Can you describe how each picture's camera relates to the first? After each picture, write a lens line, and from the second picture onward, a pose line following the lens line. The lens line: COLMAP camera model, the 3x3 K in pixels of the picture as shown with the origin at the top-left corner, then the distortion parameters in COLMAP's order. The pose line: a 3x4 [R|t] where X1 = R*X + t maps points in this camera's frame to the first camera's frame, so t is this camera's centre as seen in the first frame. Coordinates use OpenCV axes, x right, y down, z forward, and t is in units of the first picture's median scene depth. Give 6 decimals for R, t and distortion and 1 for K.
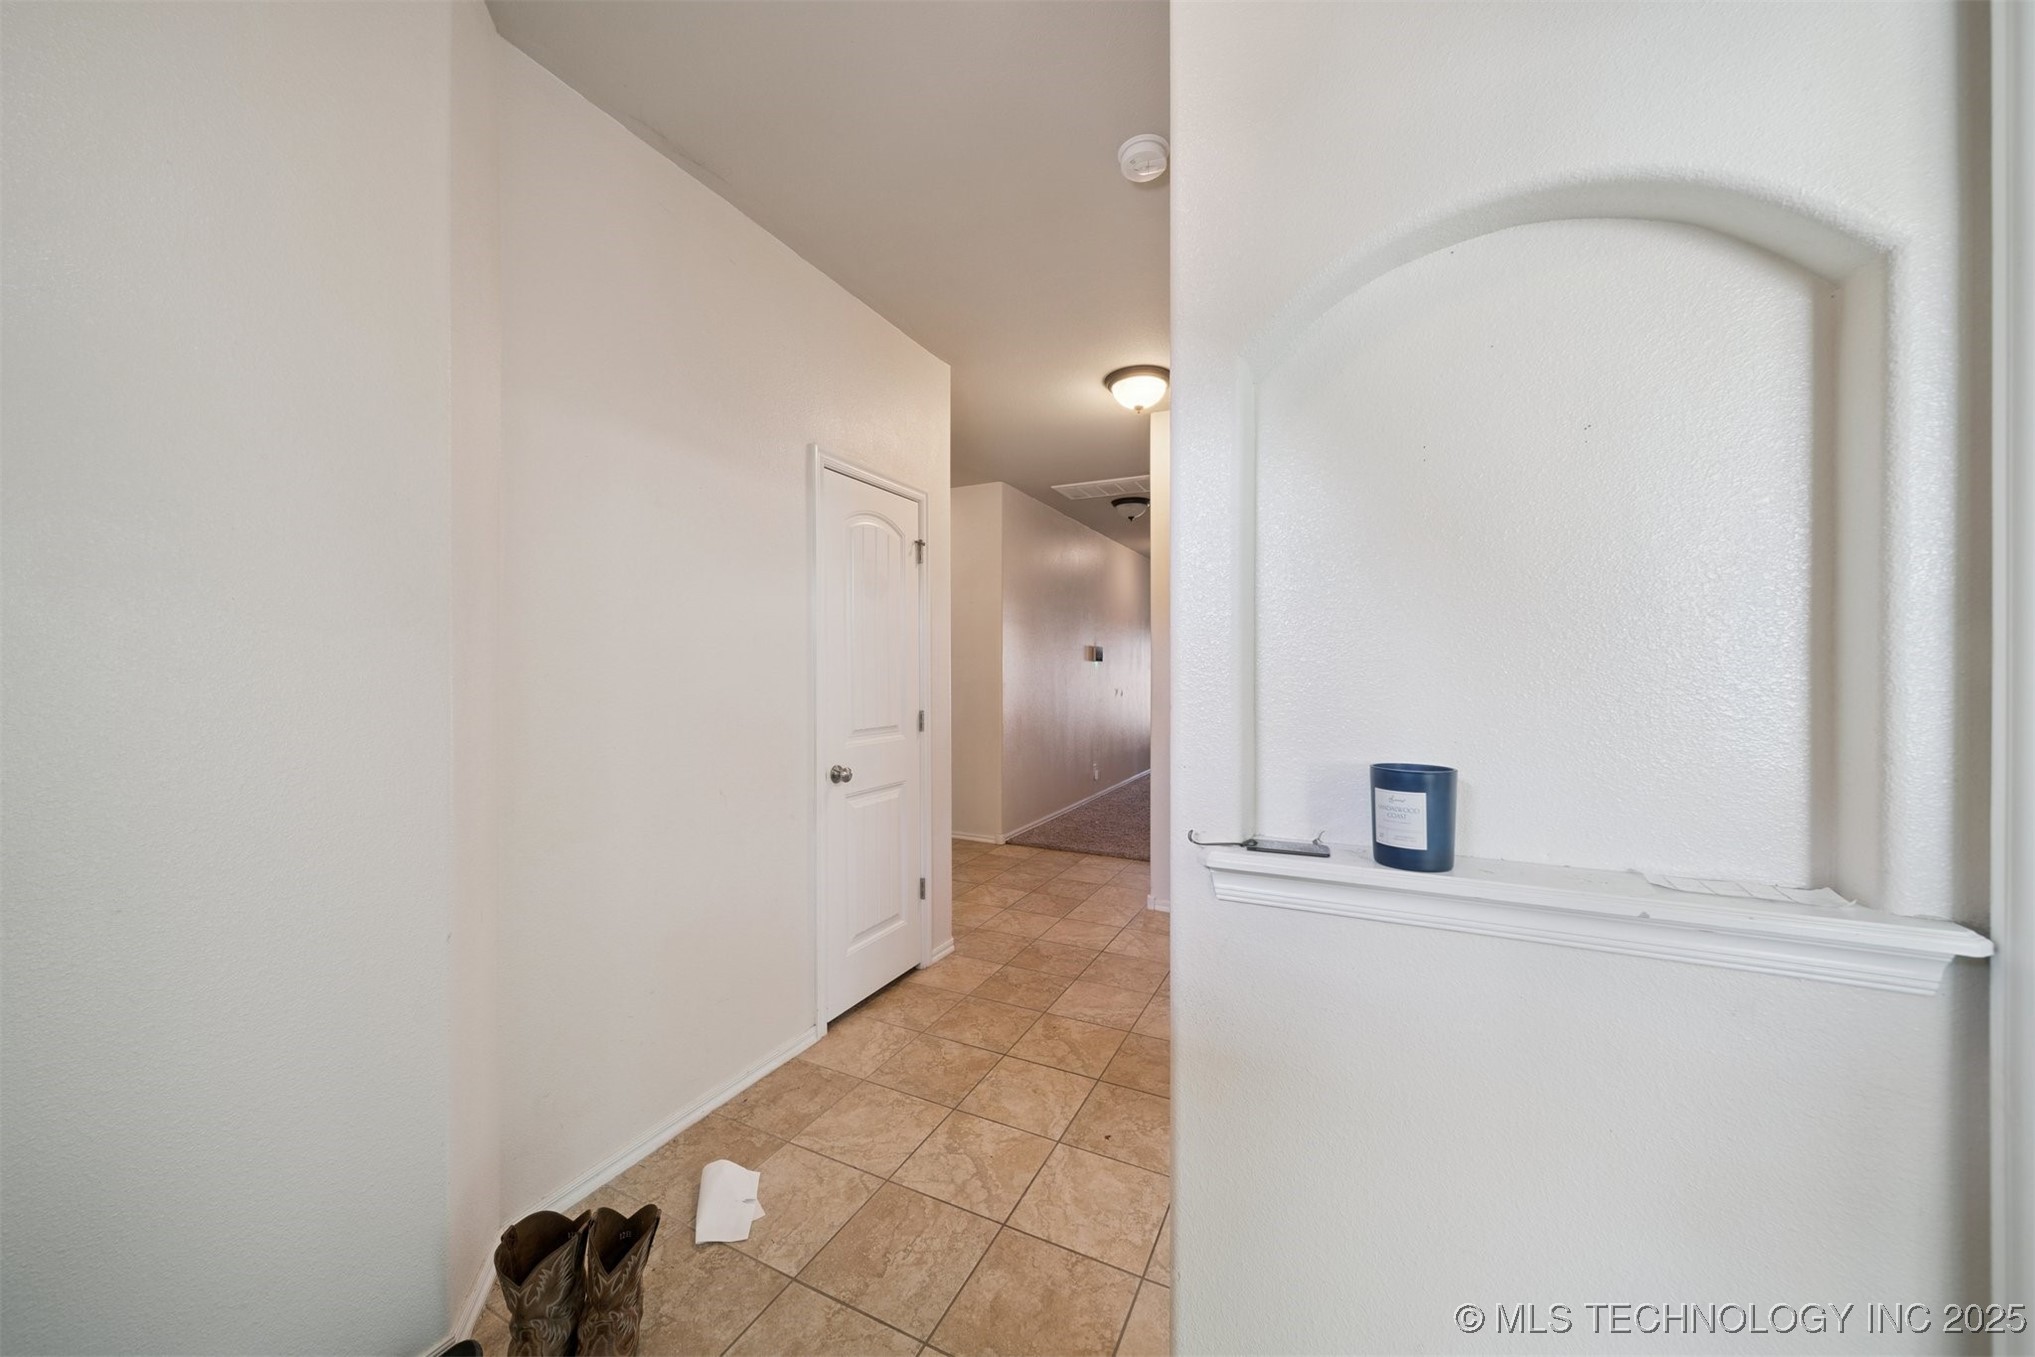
lens RADIAL K [[715.2, 0, 1007.8], [0, 715.2, 674.6], [0, 0, 1]] dist [0.002409, -0.001594]
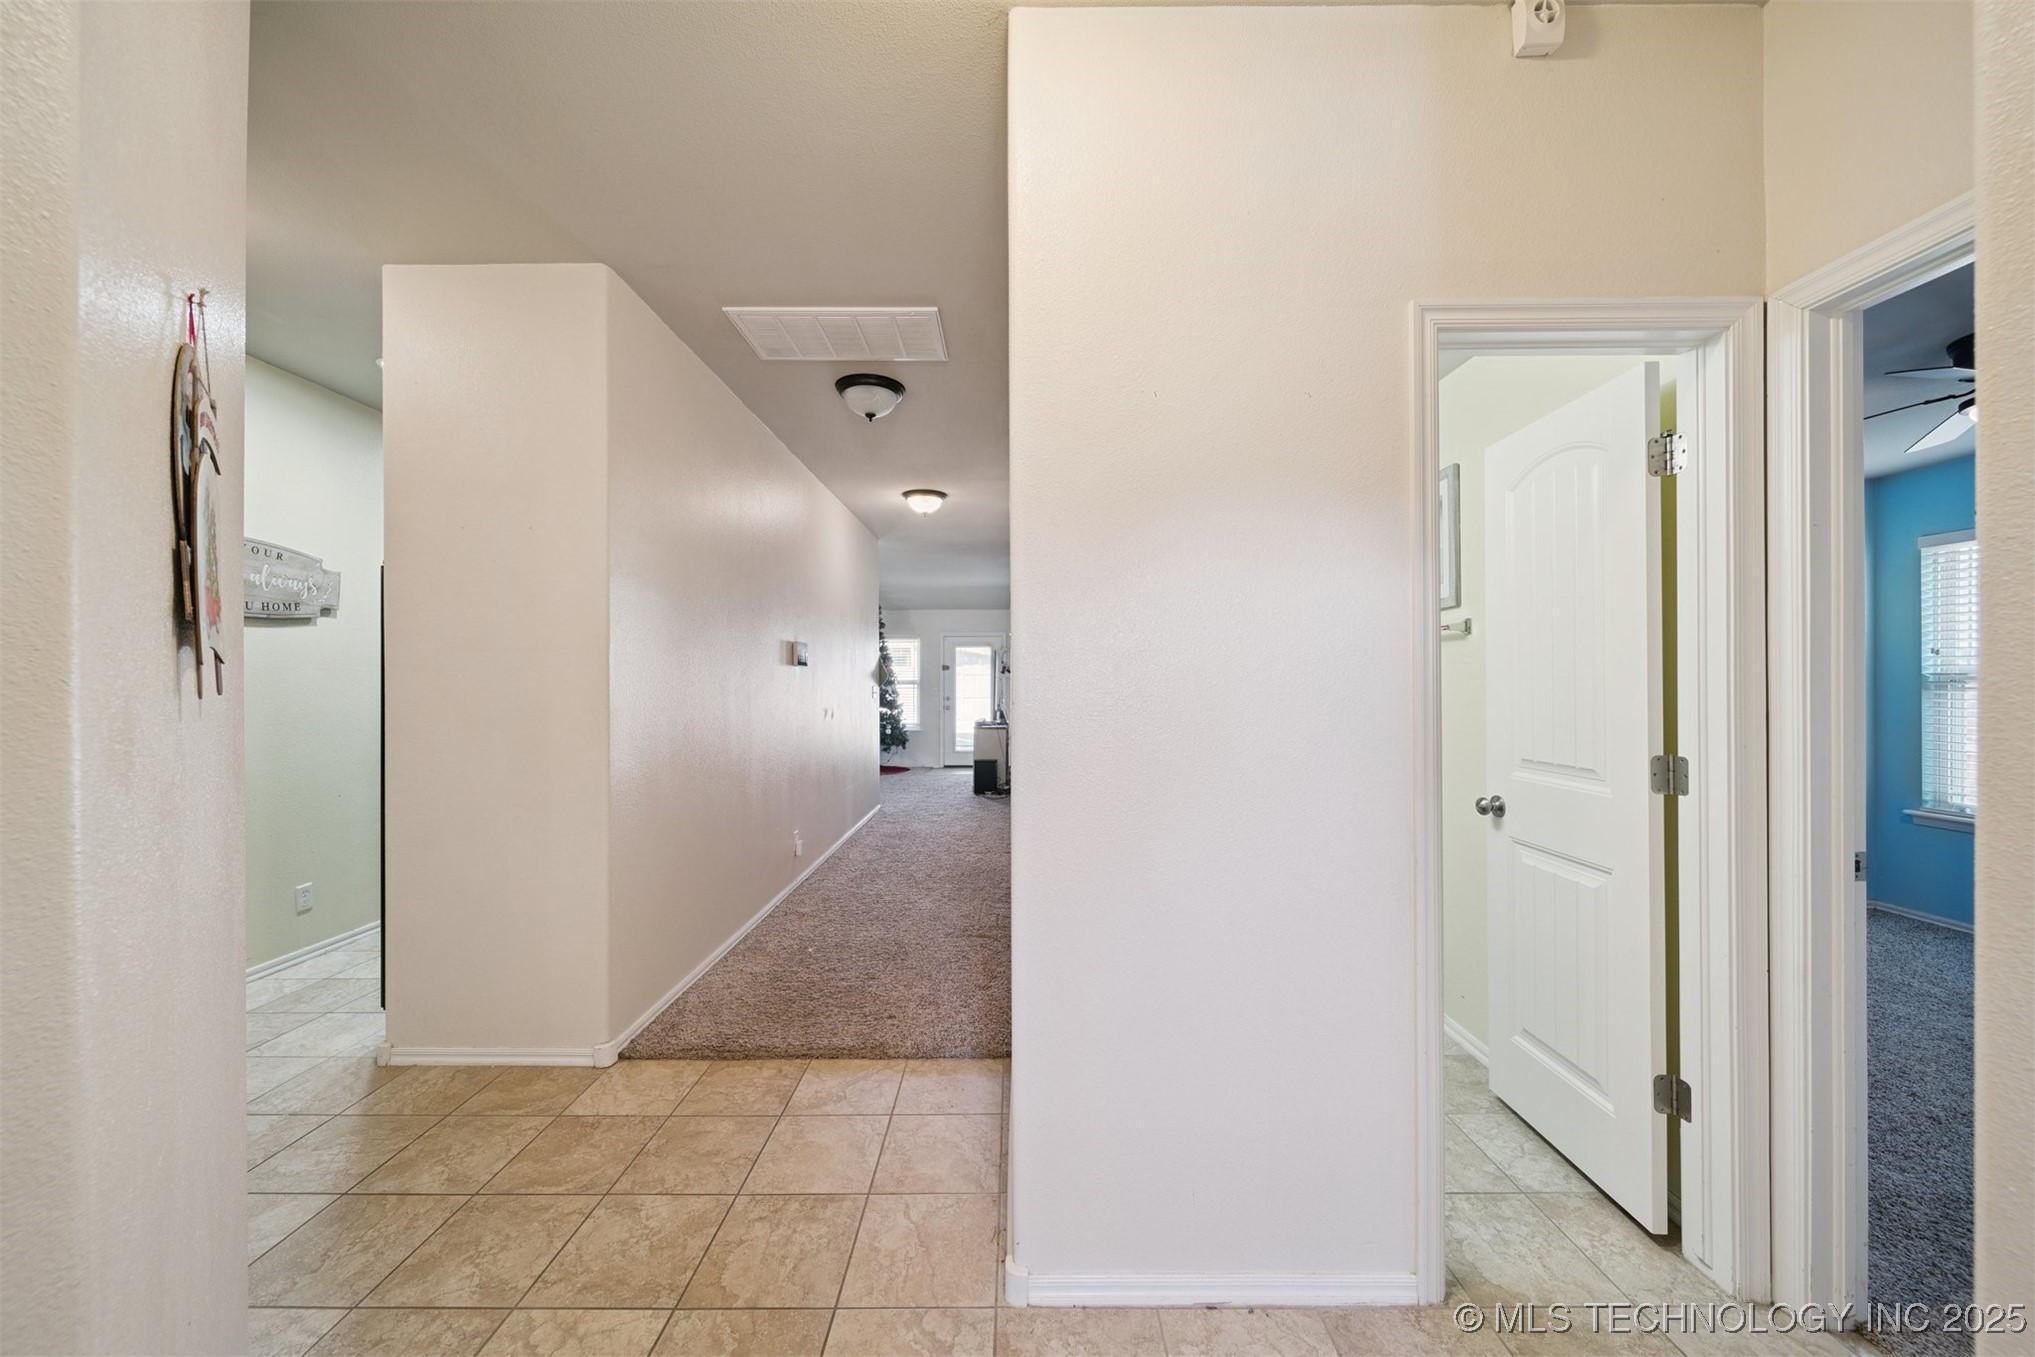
lens RADIAL K [[715.2, 0, 1019.7], [0, 715.2, 685.0], [0, 0, 1]] dist [0.002409, -0.001594]
pose [[0.893828, -0.003757, 0.448394, 0.022166], [0.003566, 0.999993, 0.001271, -0.002117], [-0.448395, 0.000462, 0.893835, 0.479986]]
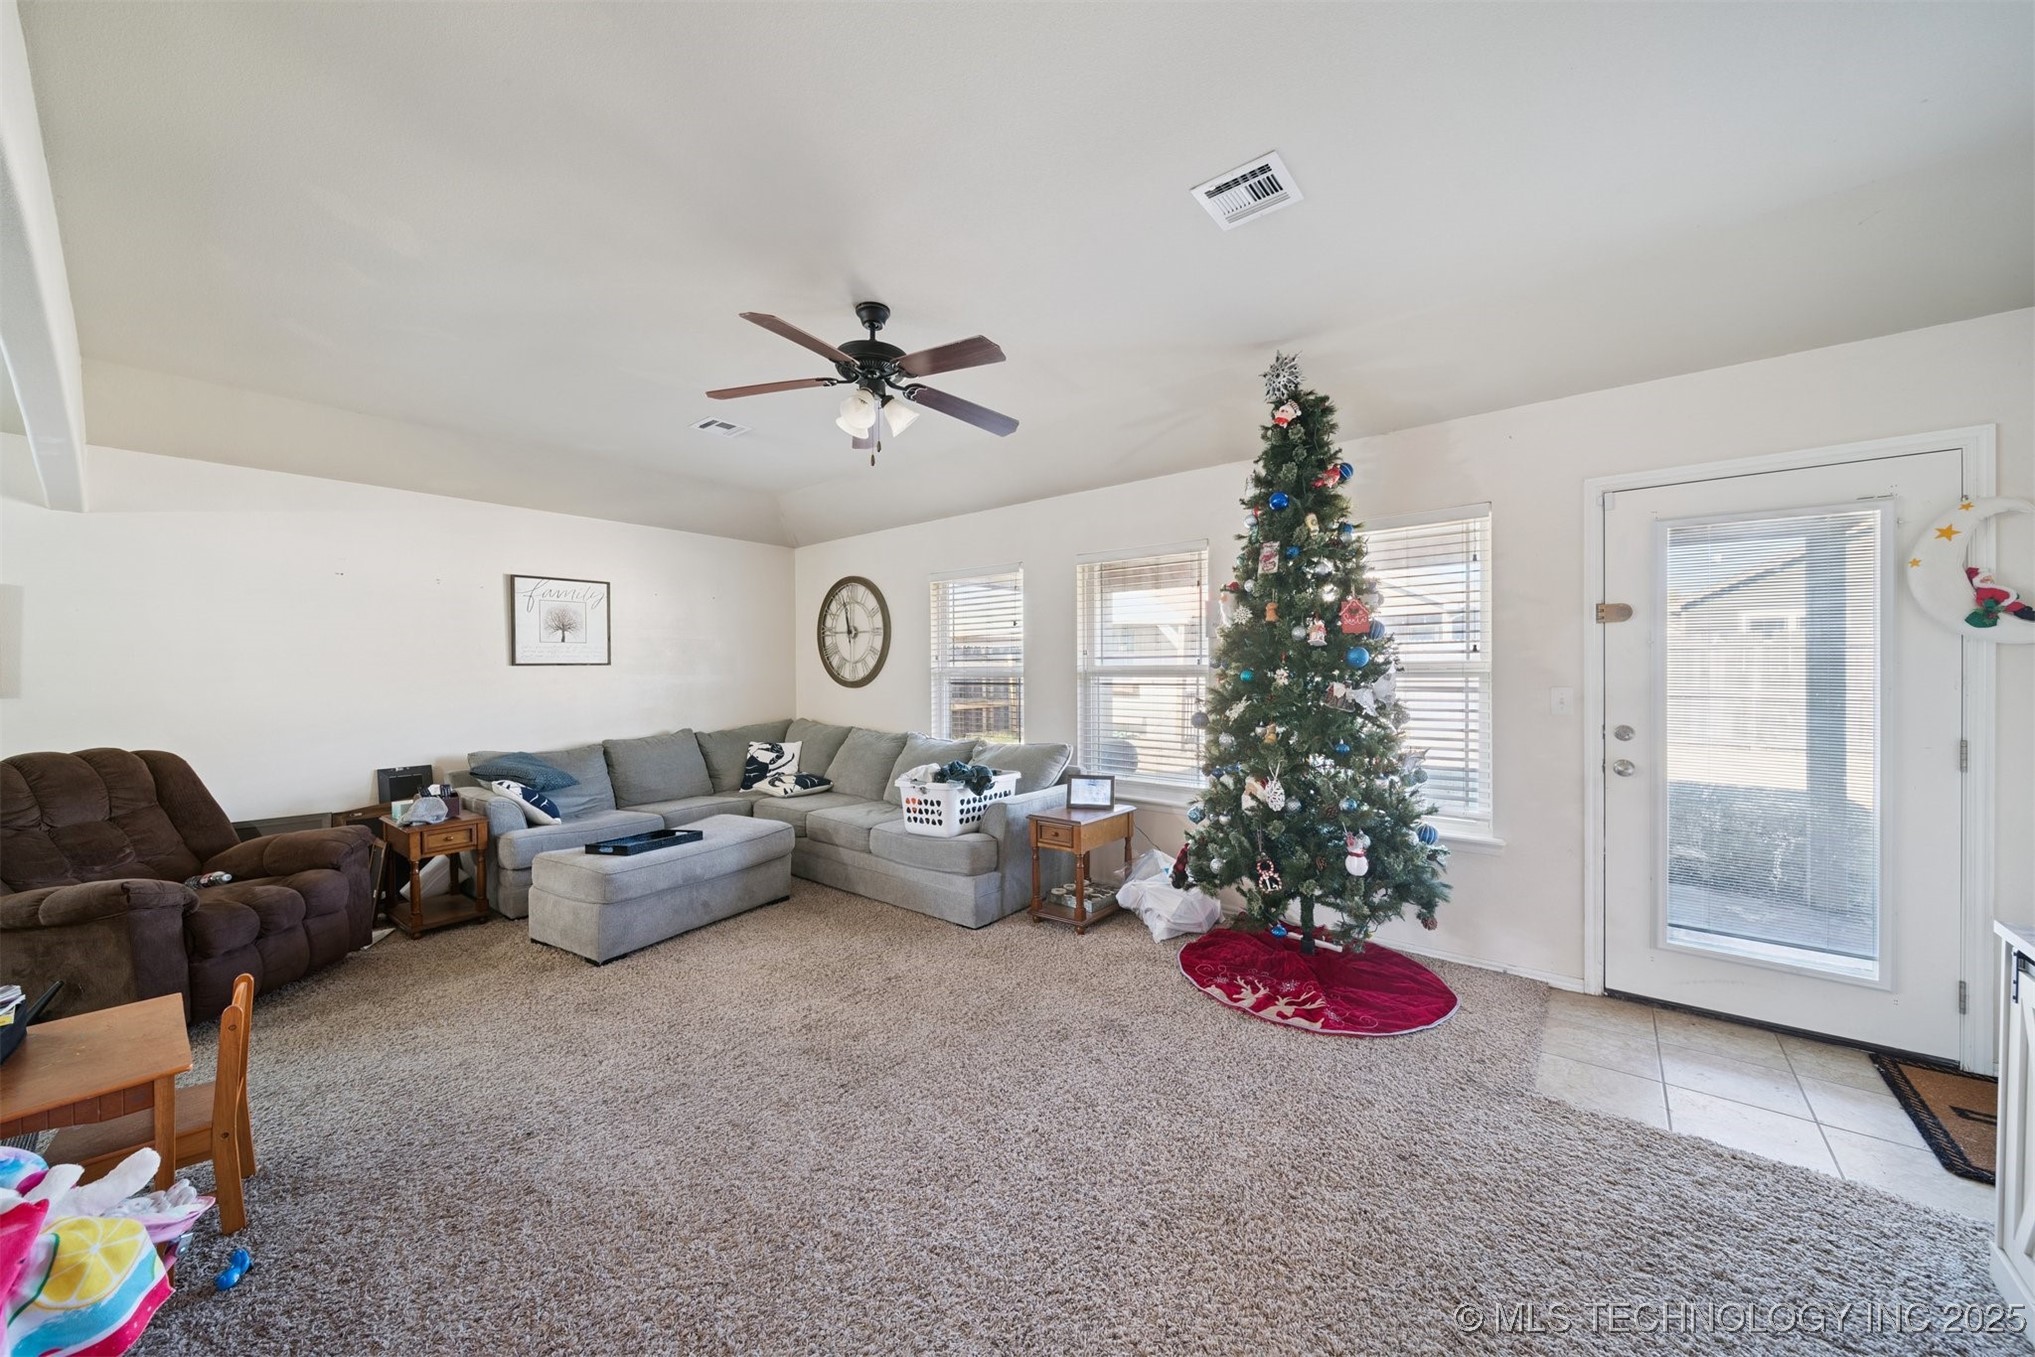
lens RADIAL K [[715.2, 0, 1027.4], [0, 715.2, 672.6], [0, 0, 1]] dist [0.002409, -0.001594]
pose [[0.975155, -0.006216, -0.221435, 0.475169], [0.005688, 0.999979, -0.003023, -0.007160], [0.221449, 0.001689, 0.975171, 1.883137]]
